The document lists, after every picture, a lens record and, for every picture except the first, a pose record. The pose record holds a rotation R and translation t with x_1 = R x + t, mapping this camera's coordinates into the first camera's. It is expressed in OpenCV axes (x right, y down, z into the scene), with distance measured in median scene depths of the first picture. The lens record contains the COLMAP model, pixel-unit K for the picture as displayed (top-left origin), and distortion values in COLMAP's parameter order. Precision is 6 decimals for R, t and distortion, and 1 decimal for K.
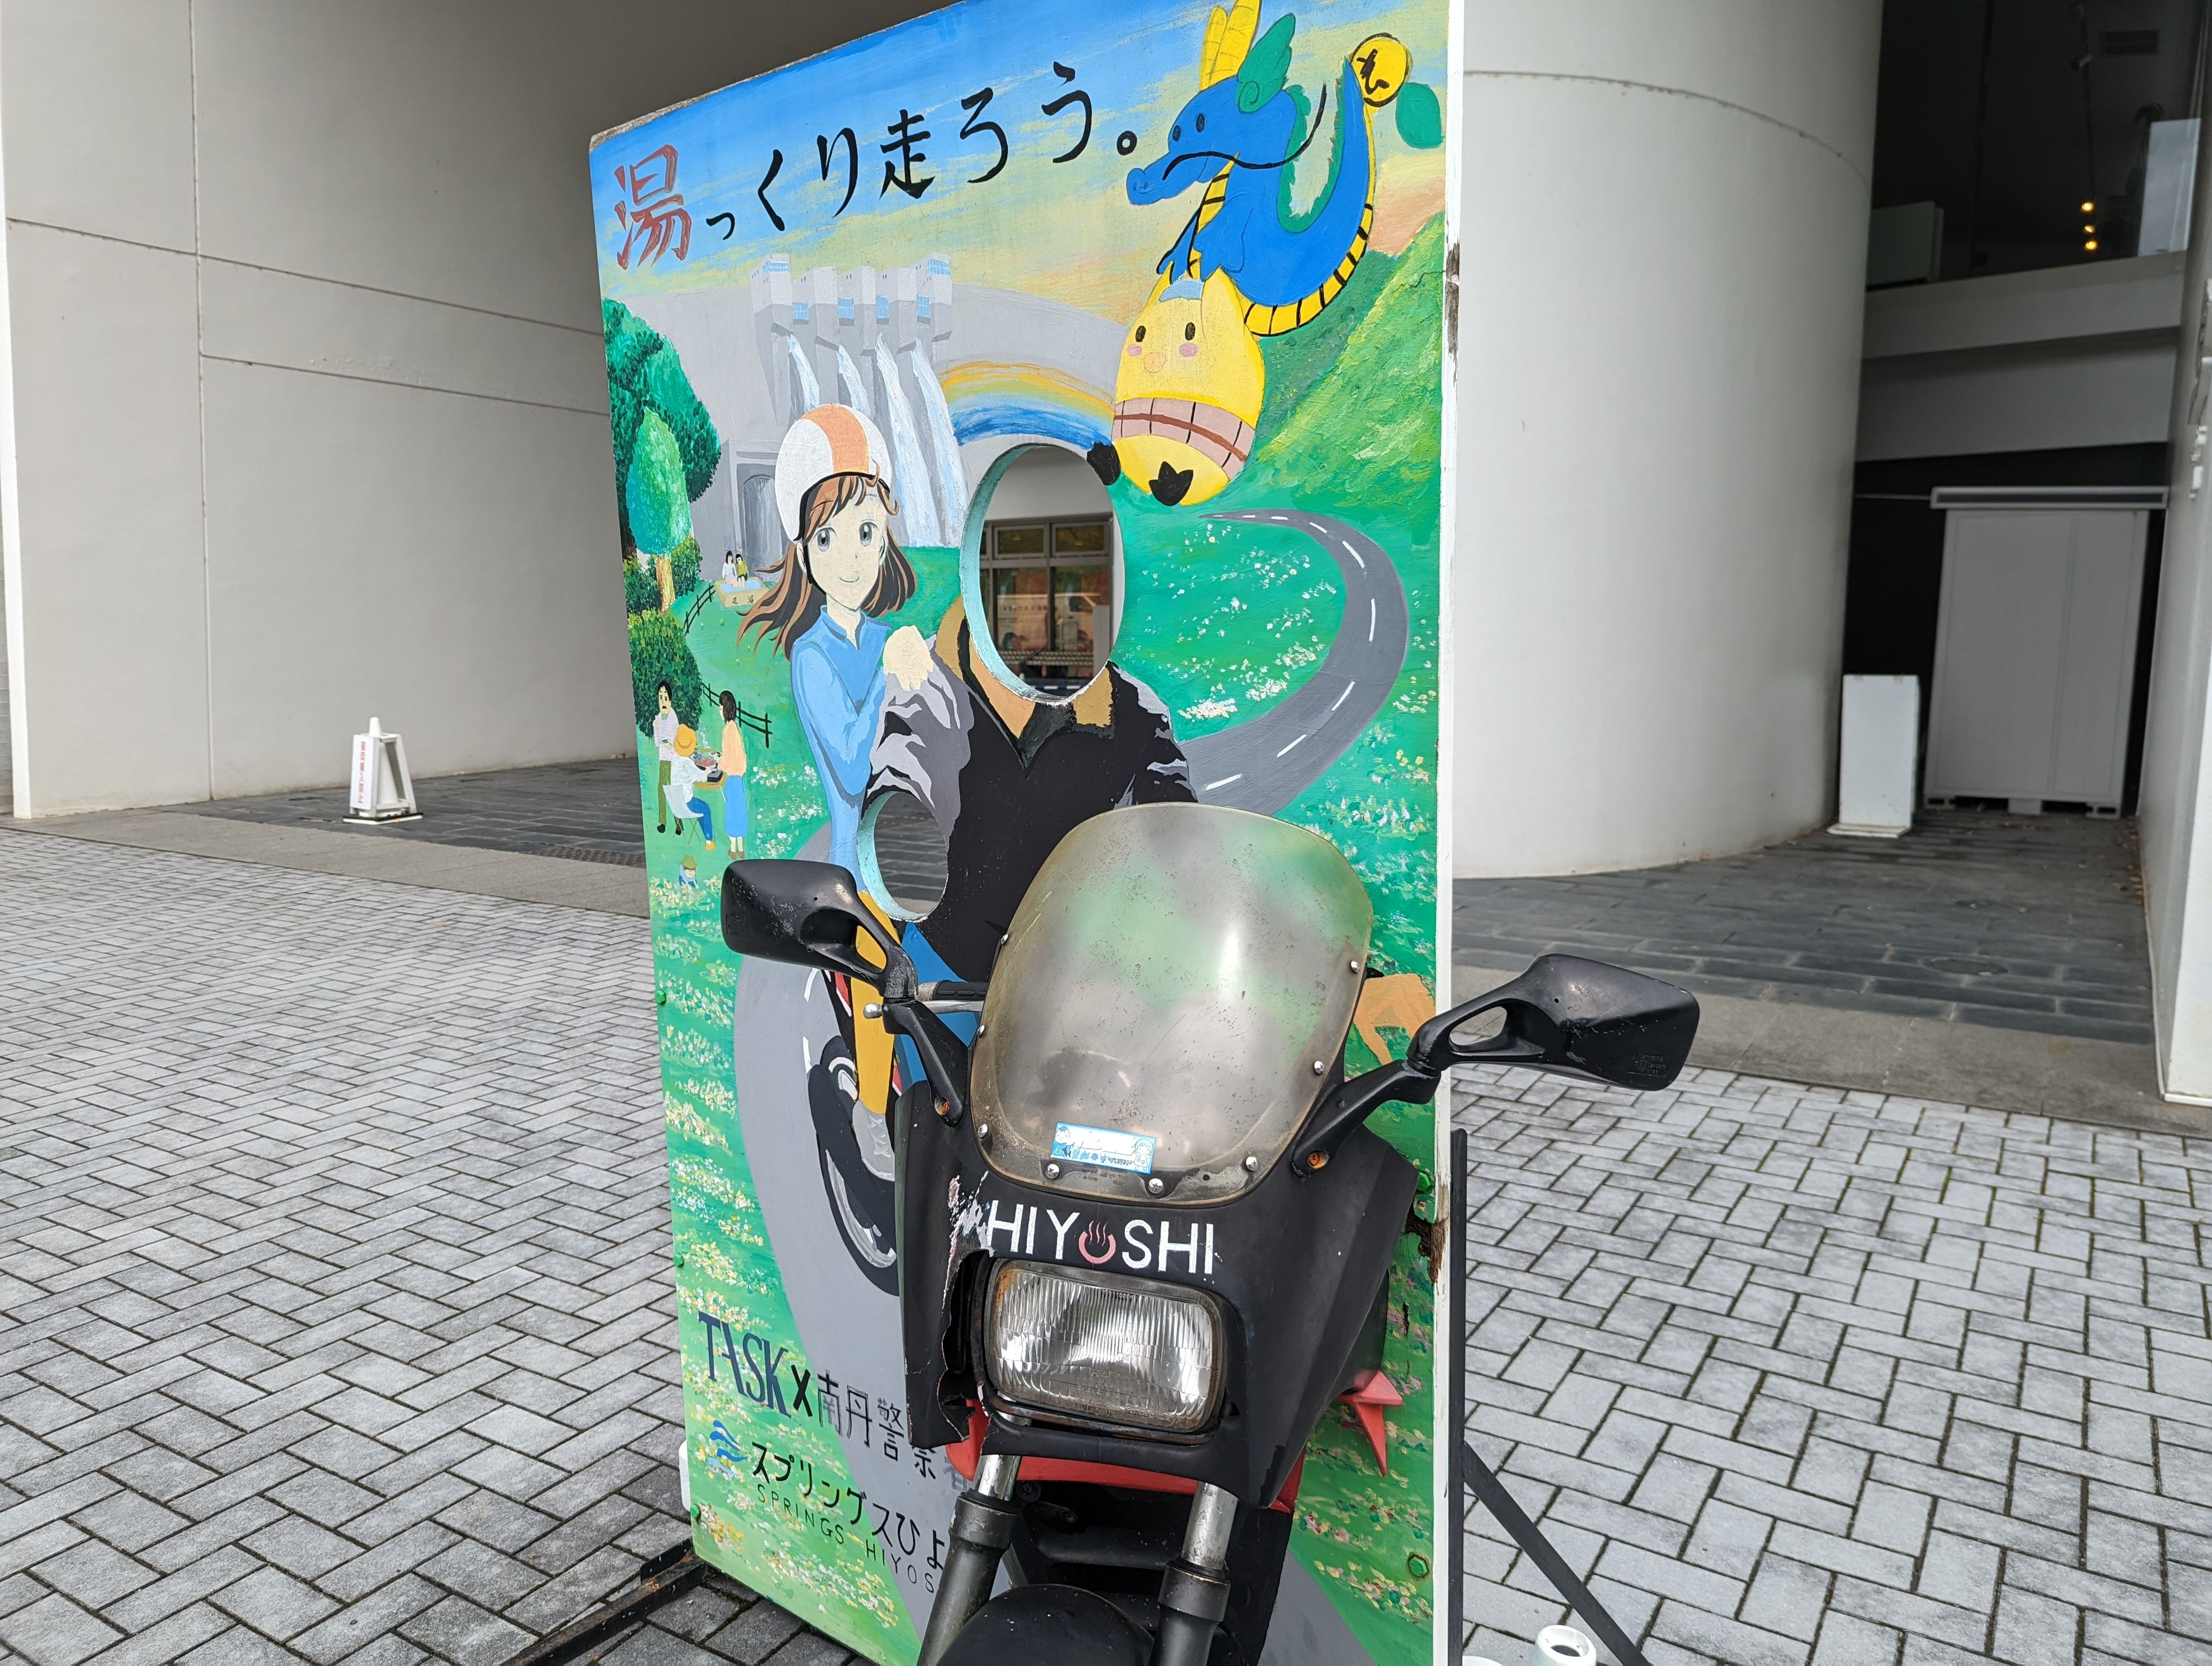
lens RADIAL K [[1536.9, 0, 1084.6], [0, 1536.9, 839.0], [0, 0, 1]] dist [0.044475, -0.004409]
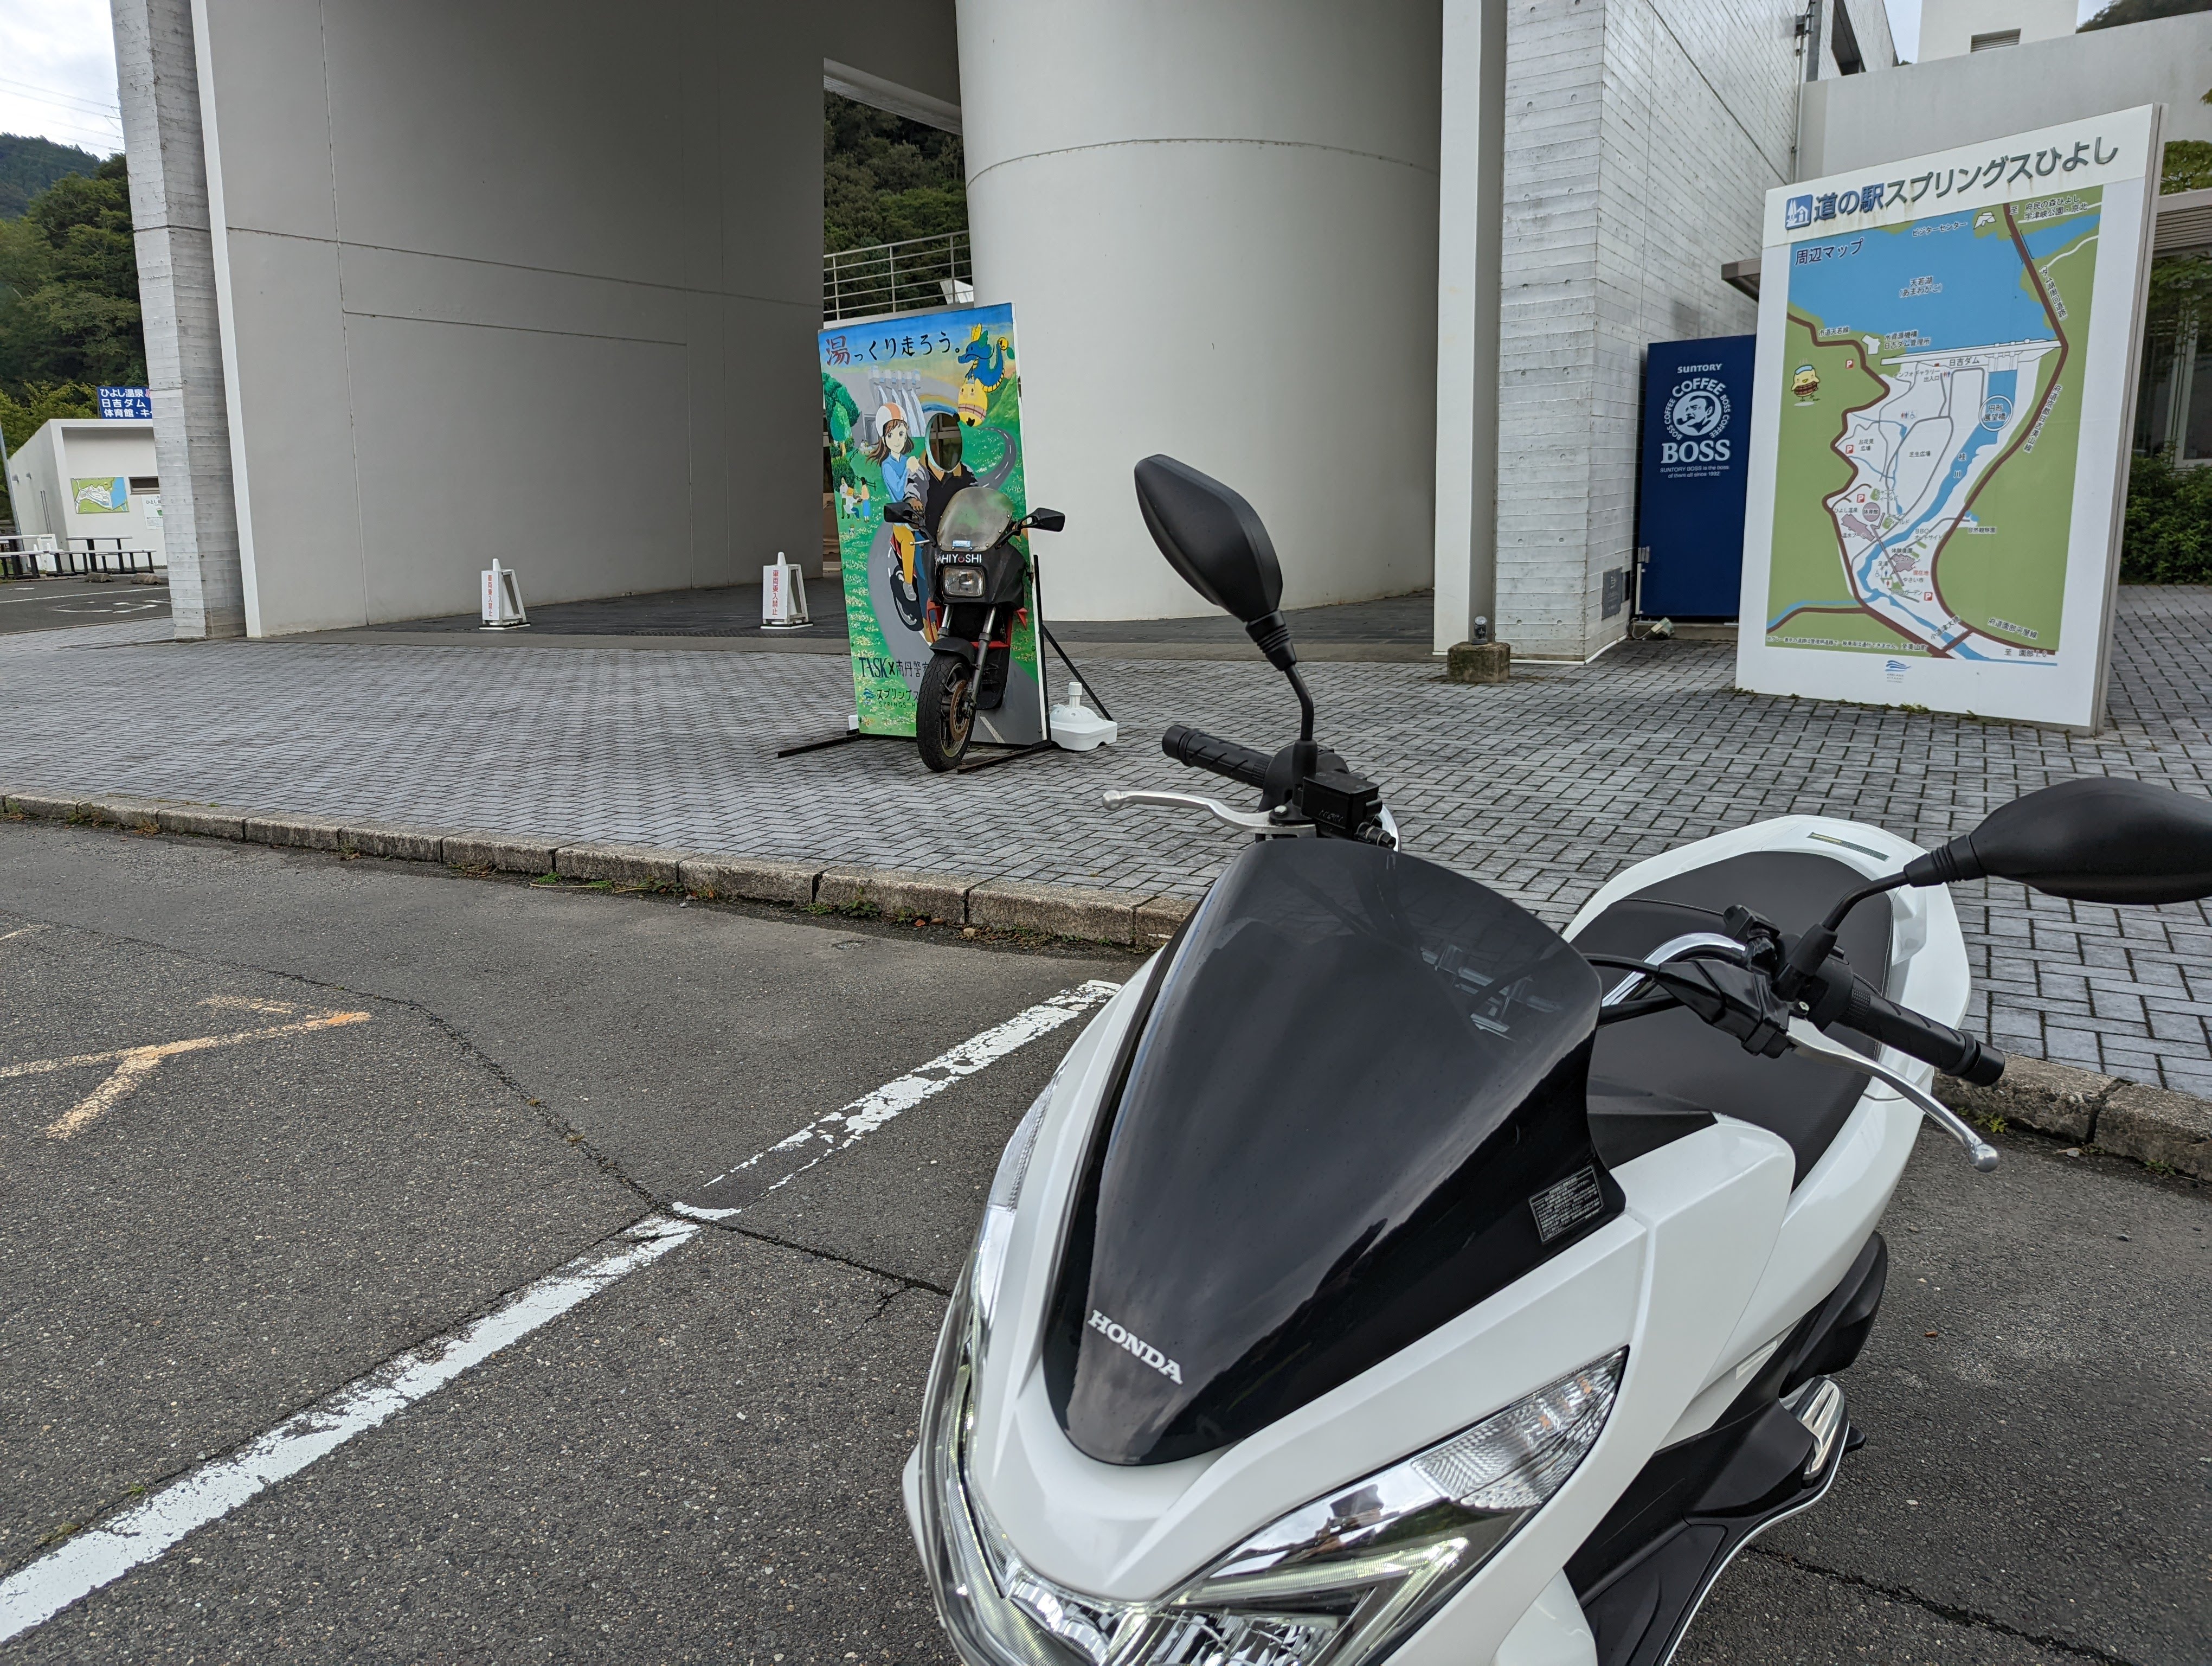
lens RADIAL K [[1550.7, 0, 1078.0], [0, 1550.7, 838.9], [0, 0, 1]] dist [0.061838, -0.052955]
pose [[0.997146, -0.052123, 0.054609, 0.046836], [0.047722, 0.995731, 0.079005, 0.565738], [-0.058494, -0.076174, 0.995377, -3.215950]]
